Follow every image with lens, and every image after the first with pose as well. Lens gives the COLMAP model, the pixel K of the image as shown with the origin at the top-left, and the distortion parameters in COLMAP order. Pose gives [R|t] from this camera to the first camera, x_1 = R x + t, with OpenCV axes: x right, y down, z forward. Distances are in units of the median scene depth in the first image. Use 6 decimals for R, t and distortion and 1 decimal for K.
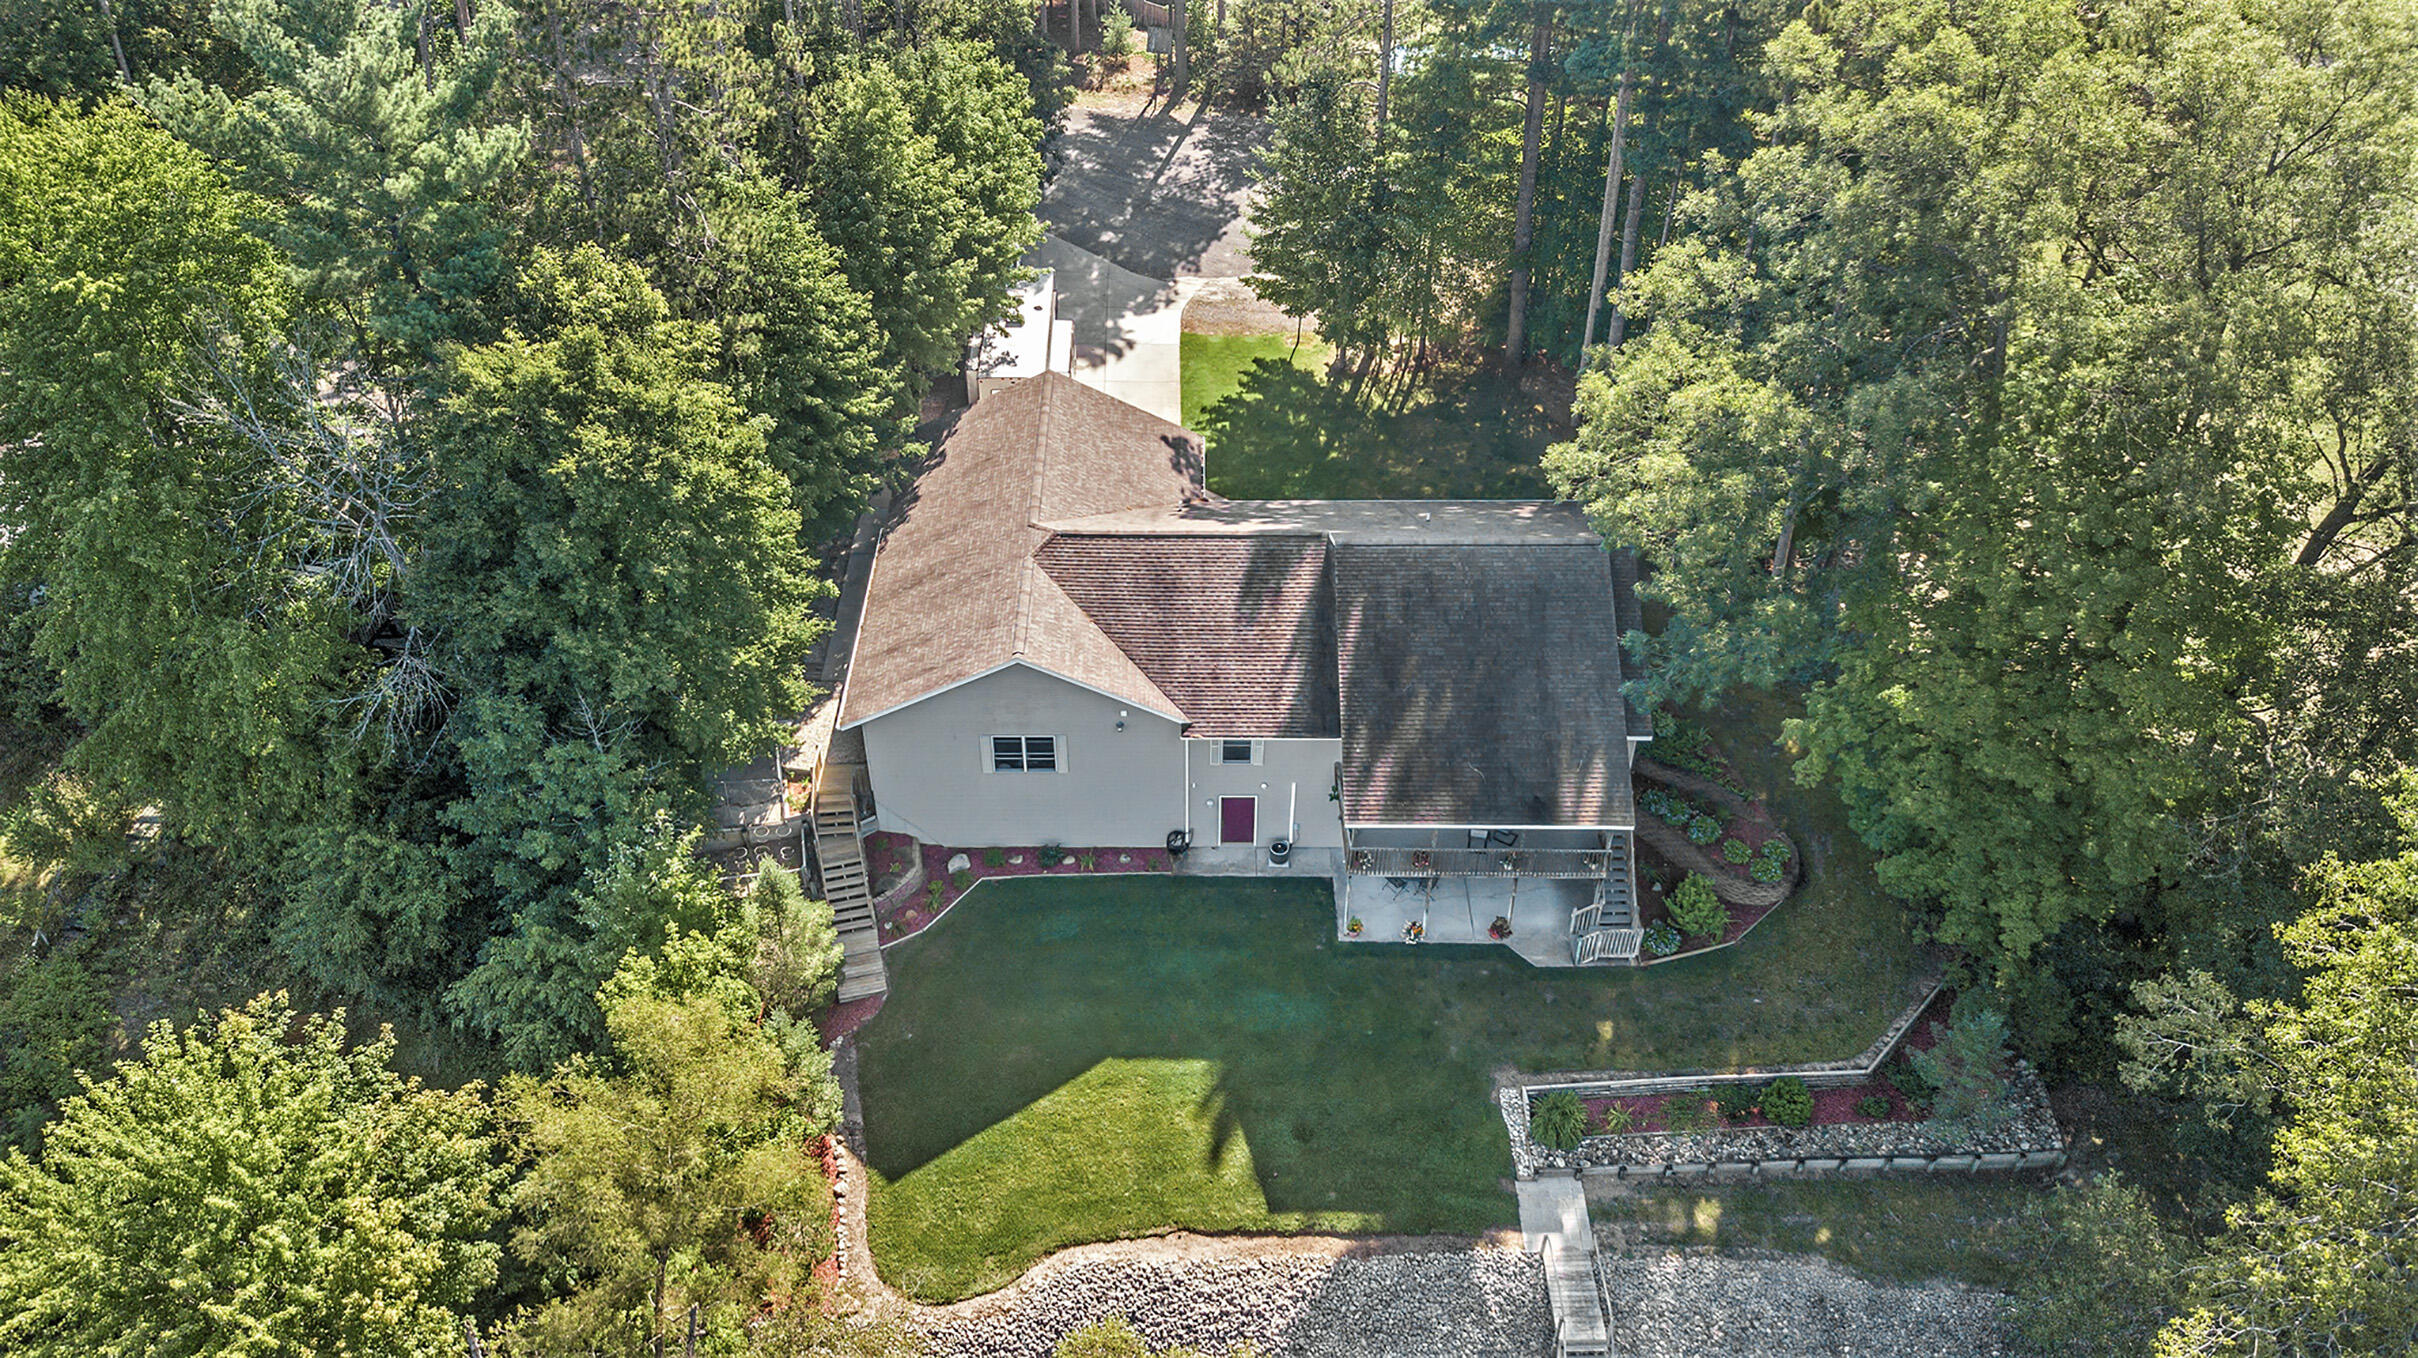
lens RADIAL K [[1891.1, 0, 1209.0], [0, 1891.1, 679.0], [0, 0, 1]] dist [-0.006310, -0.001368]
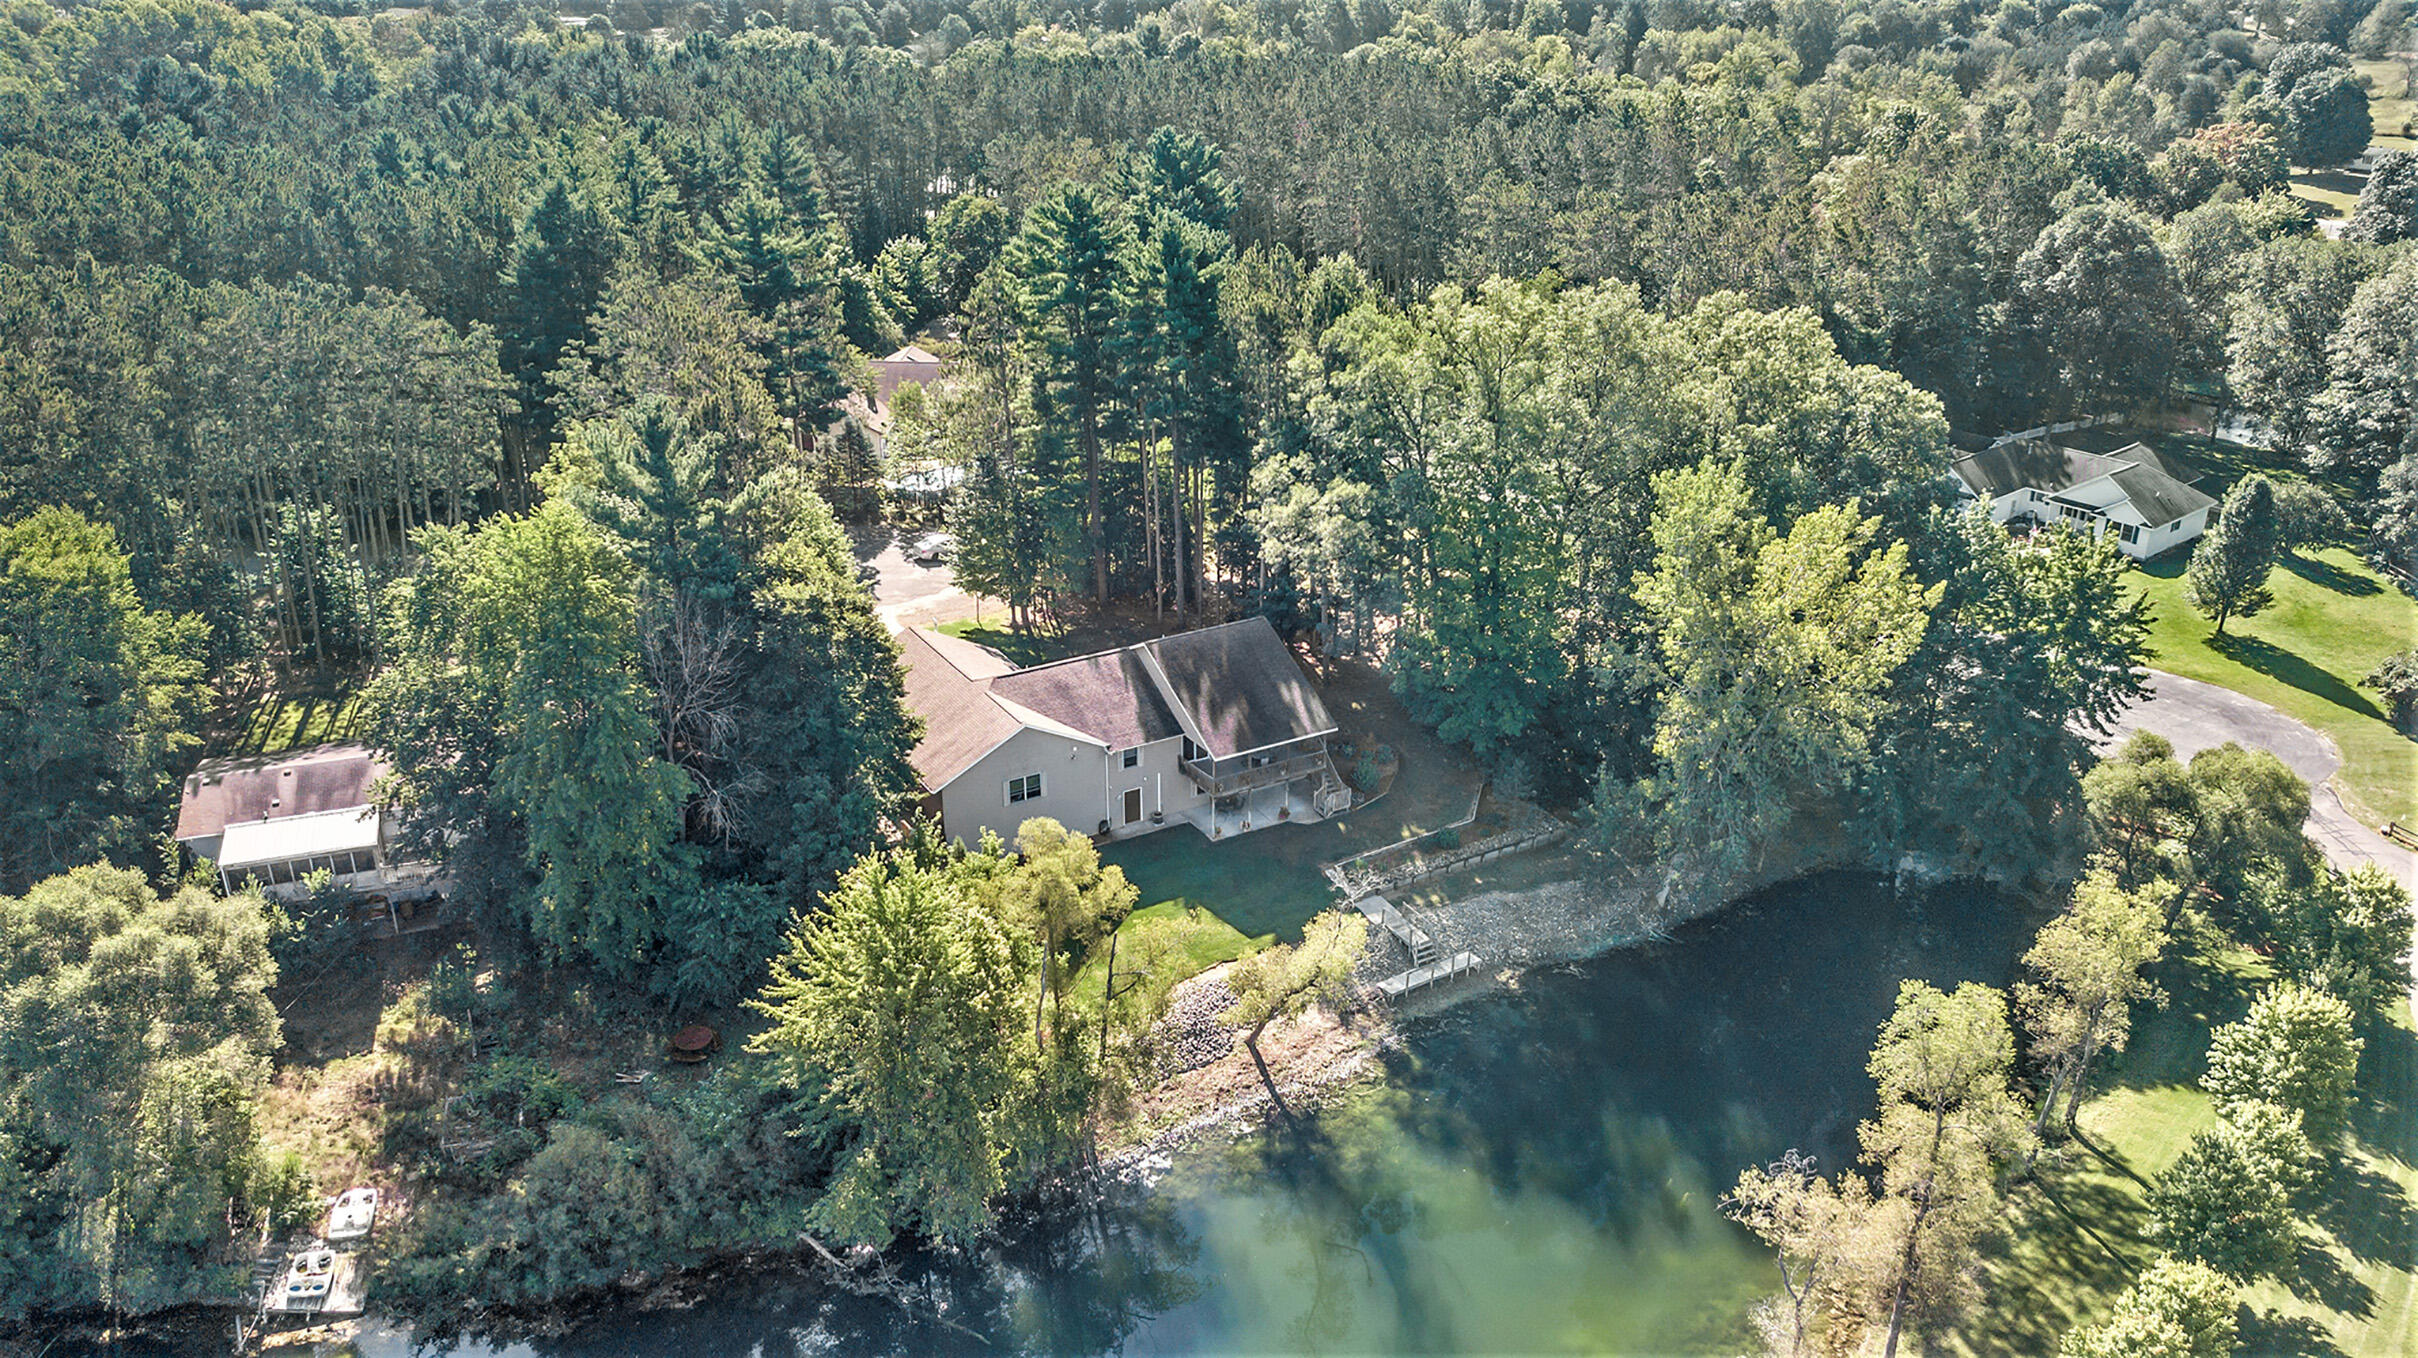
lens RADIAL K [[1891.1, 0, 1209.0], [0, 1891.1, 679.0], [0, 0, 1]] dist [-0.006310, -0.001368]
pose [[0.865584, -0.208375, 0.455351, -0.743199], [0.325014, 0.925537, -0.194285, 0.348614], [-0.380961, 0.316165, 0.868855, -0.662879]]
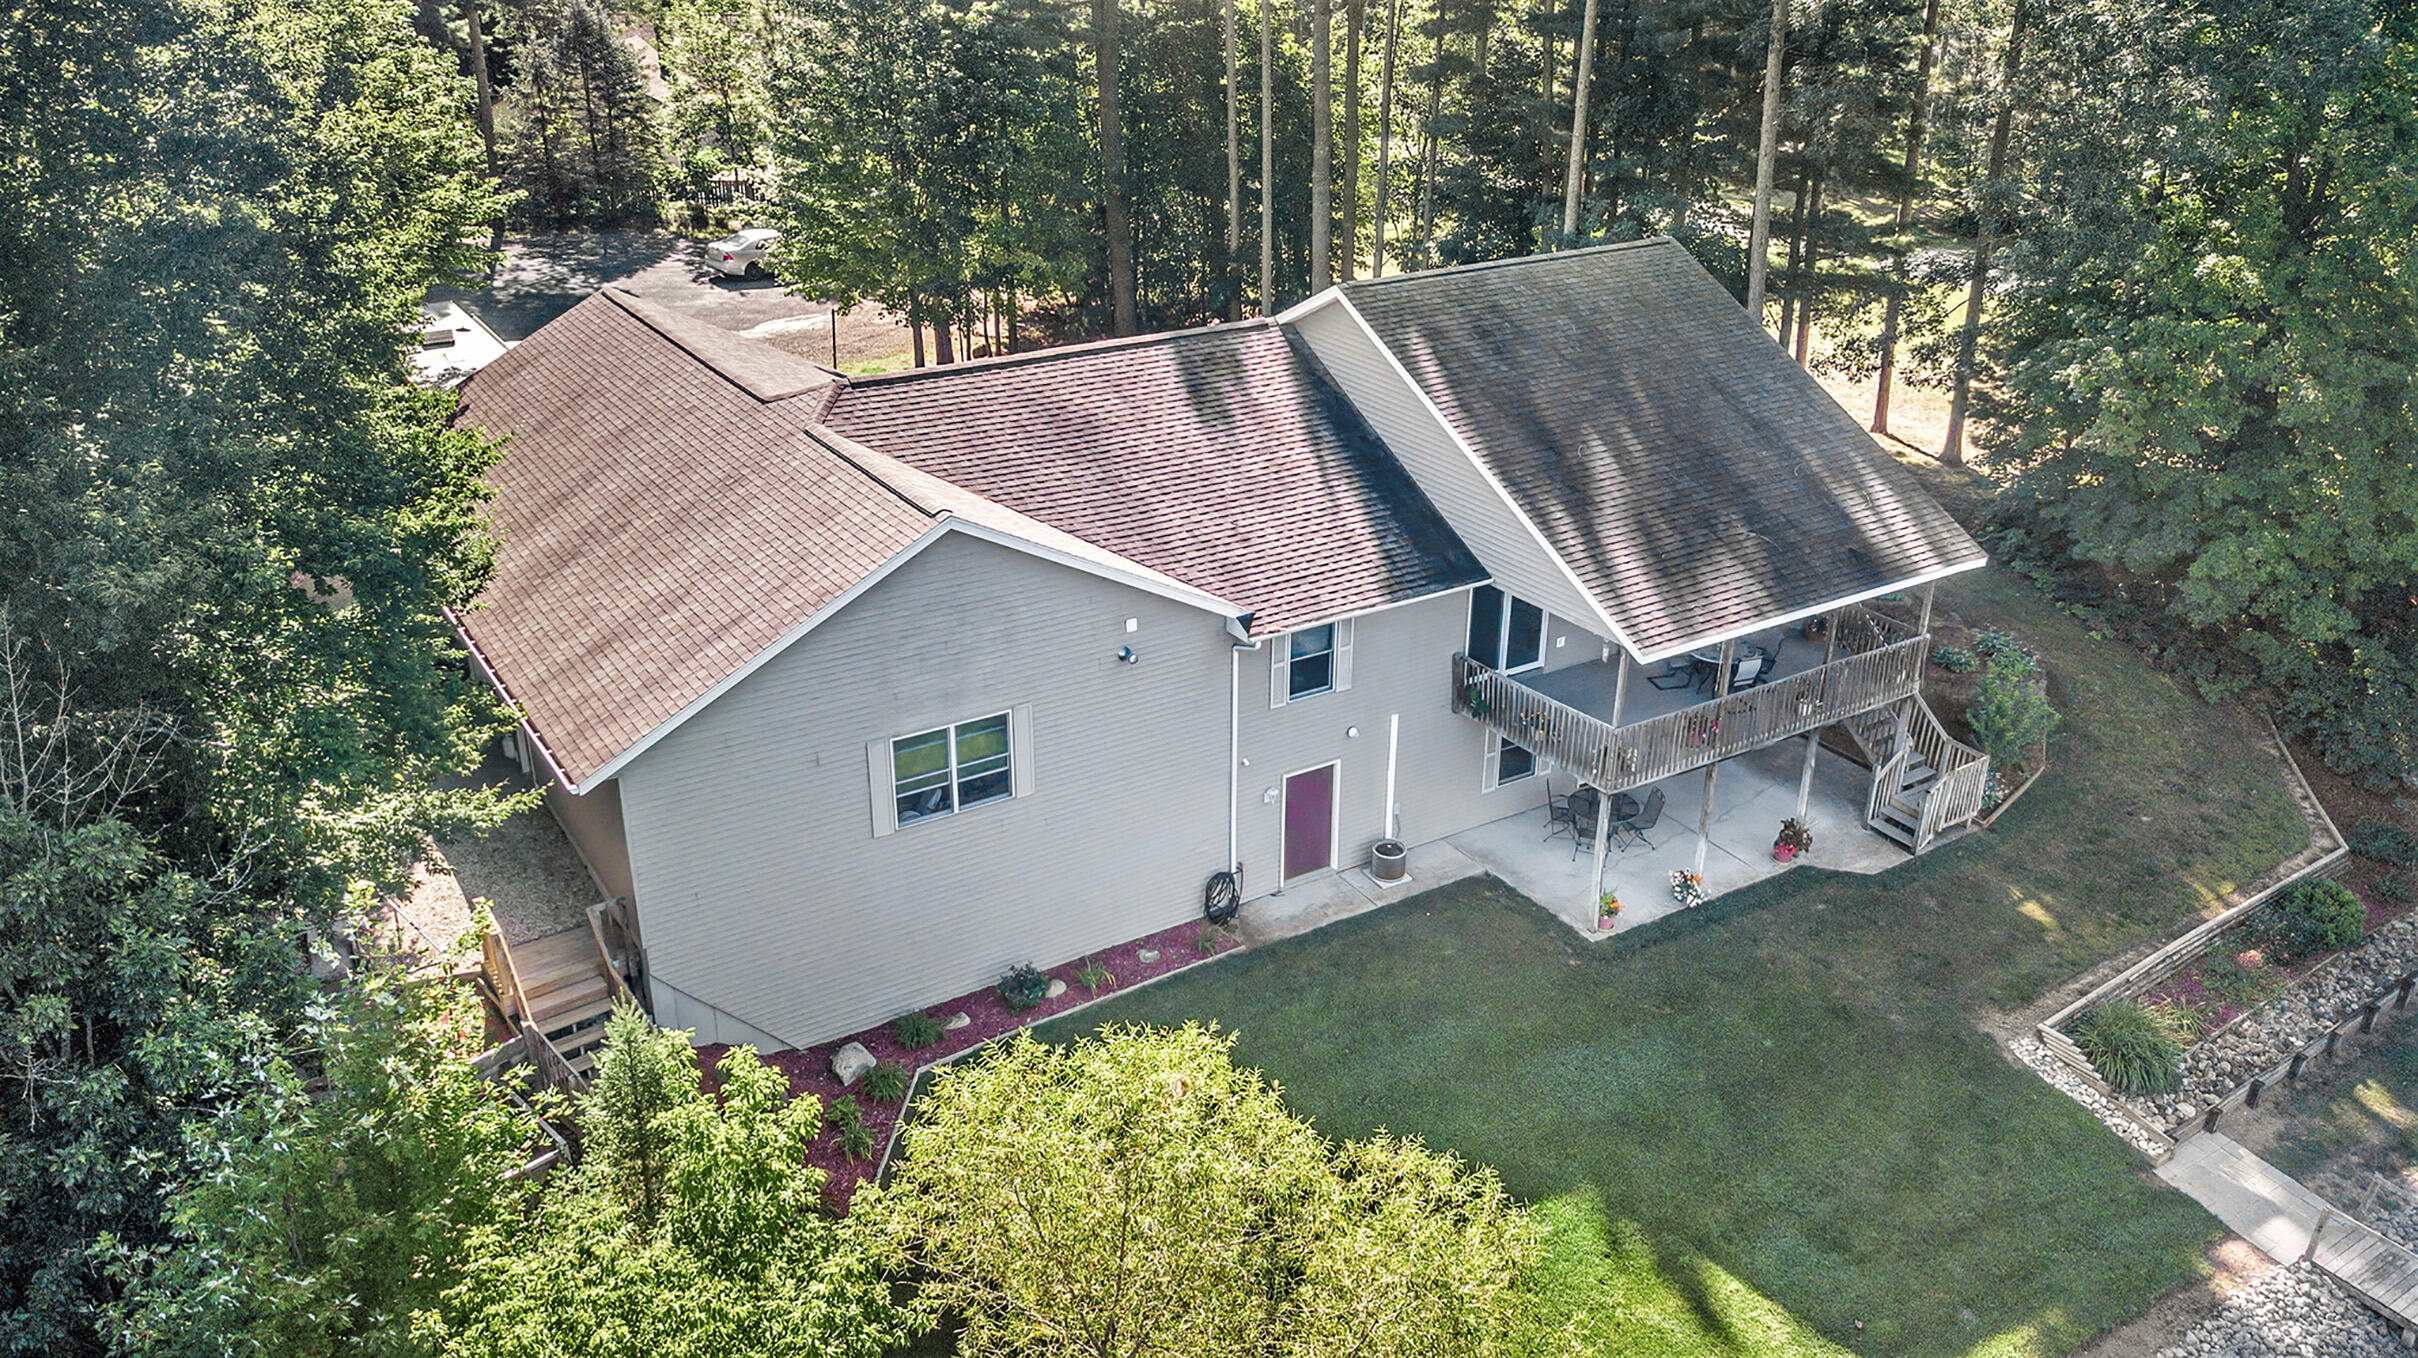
lens RADIAL K [[1891.1, 0, 1209.0], [0, 1891.1, 679.0], [0, 0, 1]] dist [-0.006310, -0.001368]
pose [[0.847095, -0.220709, 0.483444, -0.272452], [0.339502, 0.924603, -0.172765, 0.124482], [-0.408863, 0.310479, 0.858157, 0.546009]]
